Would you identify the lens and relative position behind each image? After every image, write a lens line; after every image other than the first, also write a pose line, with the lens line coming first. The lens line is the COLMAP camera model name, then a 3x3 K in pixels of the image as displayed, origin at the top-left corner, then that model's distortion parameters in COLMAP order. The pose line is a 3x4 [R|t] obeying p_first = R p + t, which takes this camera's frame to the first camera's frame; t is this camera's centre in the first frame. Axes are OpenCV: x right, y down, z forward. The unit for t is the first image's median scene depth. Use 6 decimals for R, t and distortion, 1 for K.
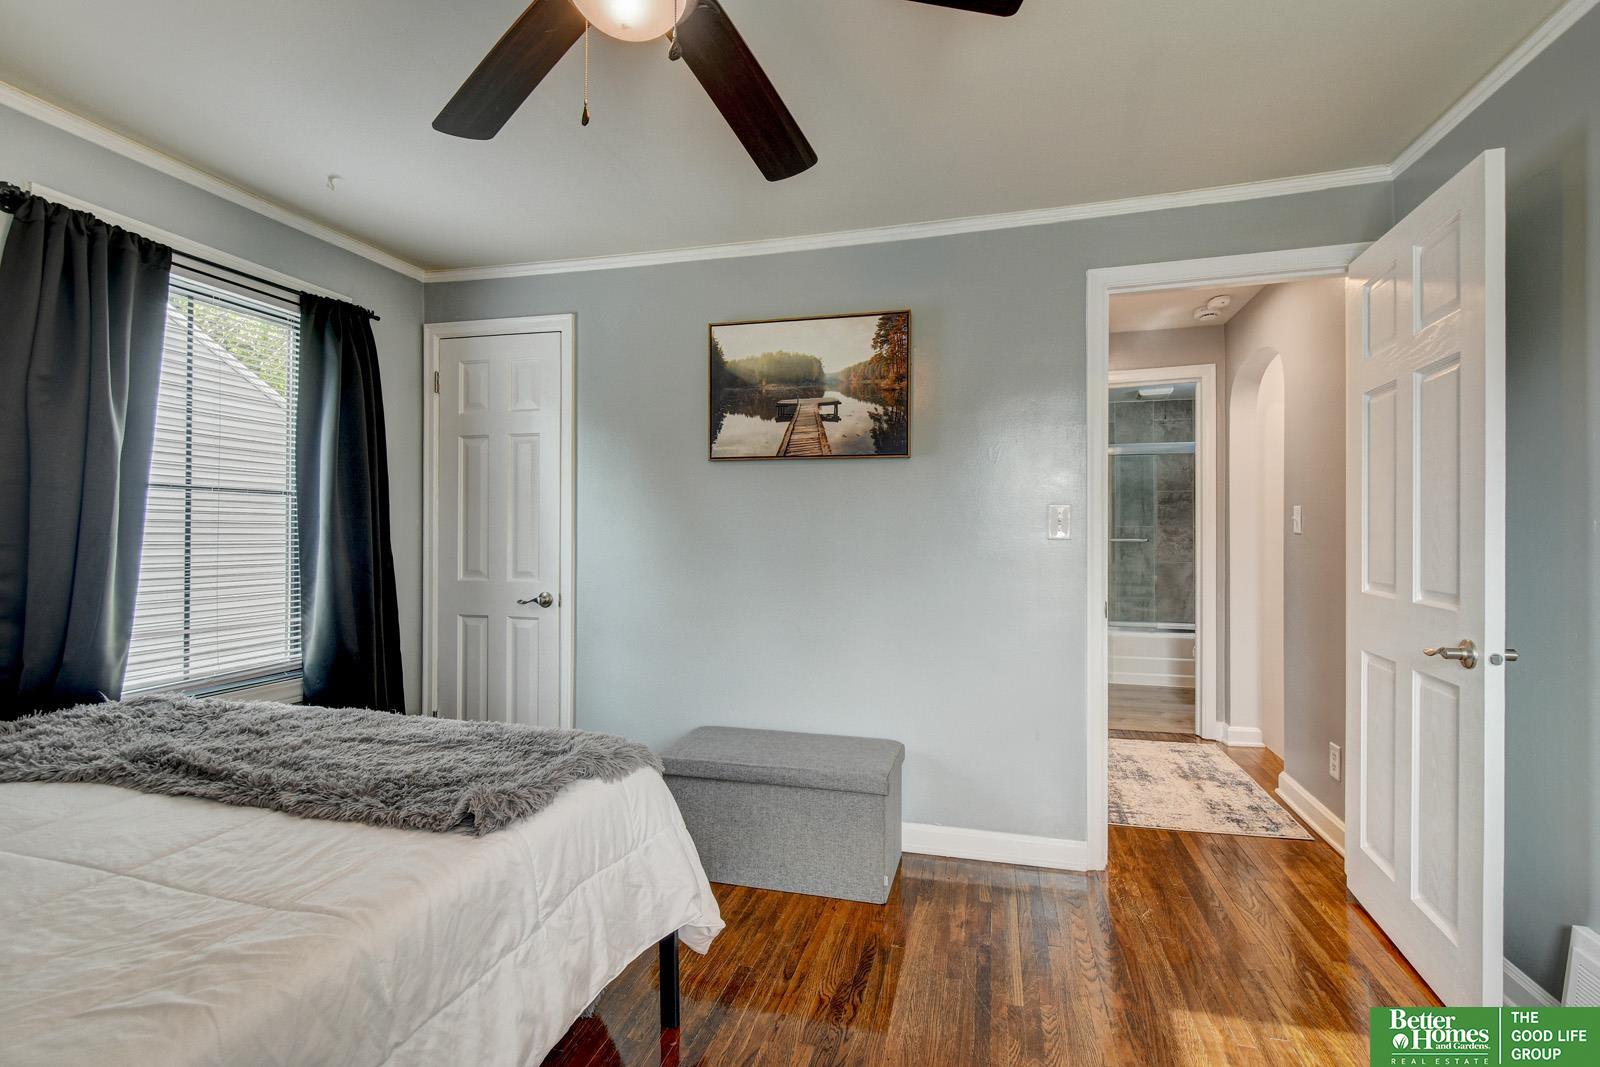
lens RADIAL K [[713.3, 0, 805.0], [0, 713.3, 530.4], [0, 0, 1]] dist [0.001351, -0.003979]
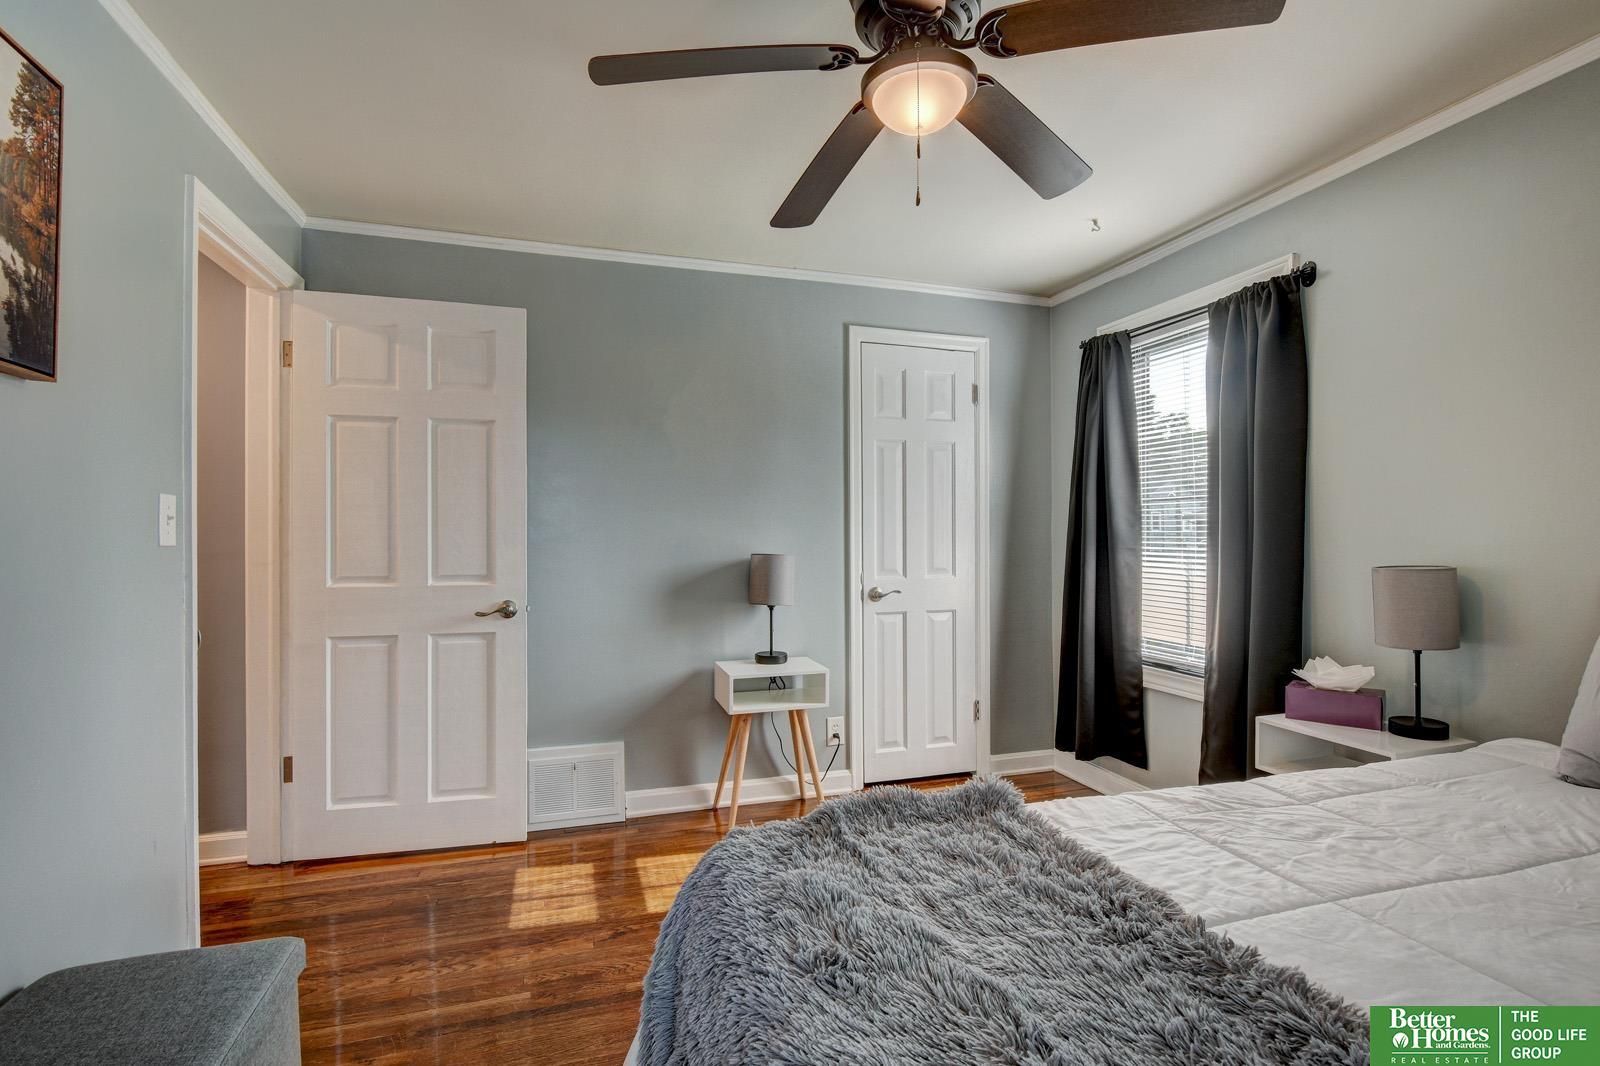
lens RADIAL K [[757.6, 0, 804.1], [0, 757.6, 537.8], [0, 0, 1]] dist [0.003110, -0.009015]
pose [[-0.537319, -0.000409, 0.843379, -0.694984], [0.001314, 0.999998, 0.001322, 0.004264], [-0.843378, 0.001819, -0.537318, 1.040879]]
